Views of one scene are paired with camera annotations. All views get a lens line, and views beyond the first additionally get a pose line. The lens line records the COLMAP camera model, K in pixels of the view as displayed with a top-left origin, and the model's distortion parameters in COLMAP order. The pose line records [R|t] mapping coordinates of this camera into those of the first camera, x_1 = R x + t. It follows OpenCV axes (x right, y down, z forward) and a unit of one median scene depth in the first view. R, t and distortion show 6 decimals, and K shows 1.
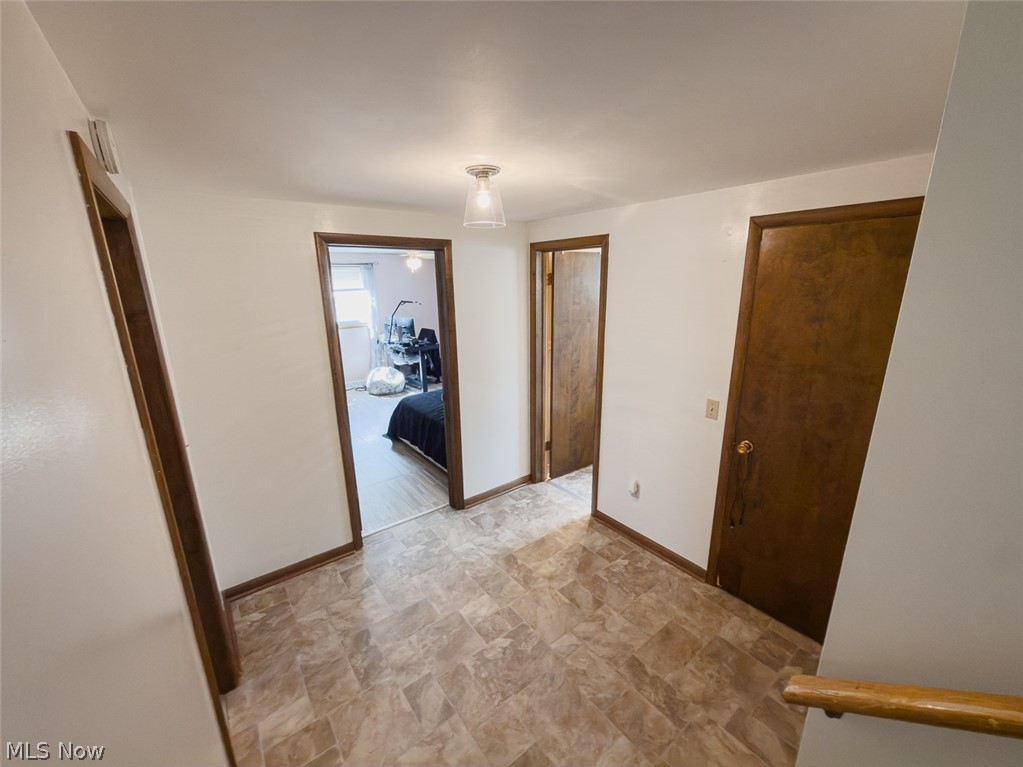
lens RADIAL K [[411.9, 0, 510.6], [0, 411.9, 385.1], [0, 0, 1]] dist [-0.001100, -0.000356]
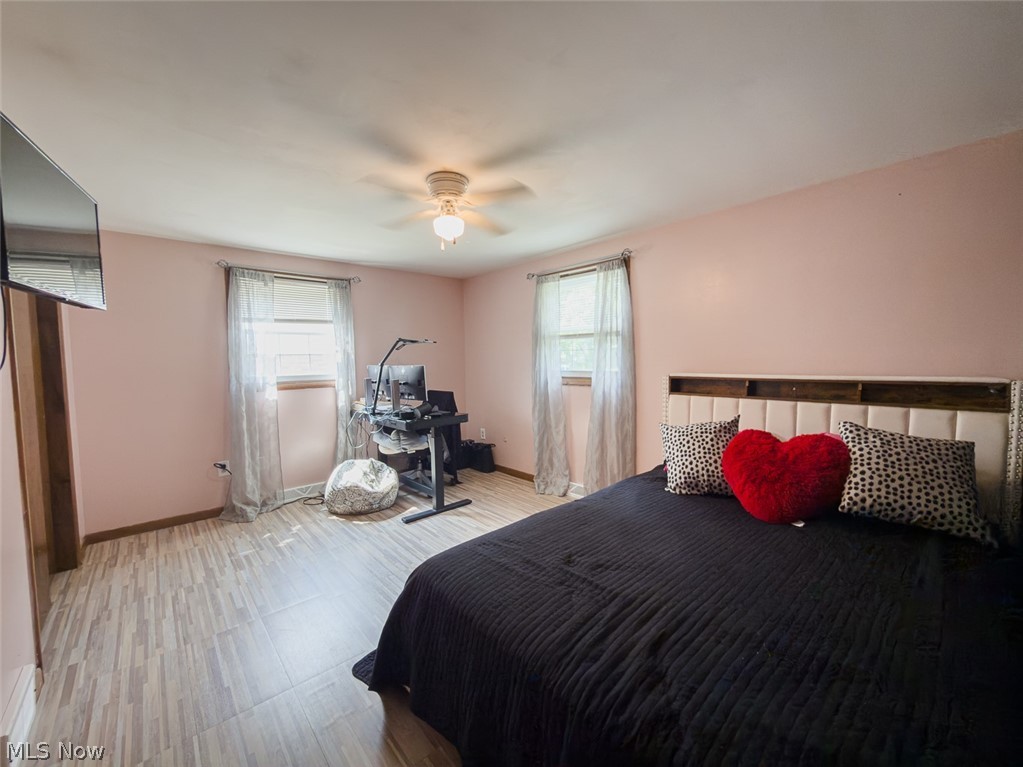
lens RADIAL K [[411.9, 0, 516.1], [0, 411.9, 381.4], [0, 0, 1]] dist [-0.001100, -0.000356]
pose [[0.996979, -0.005110, 0.077509, -0.147937], [0.021099, 0.978134, -0.206902, -0.027416], [-0.074757, 0.207912, 0.975287, 0.444698]]
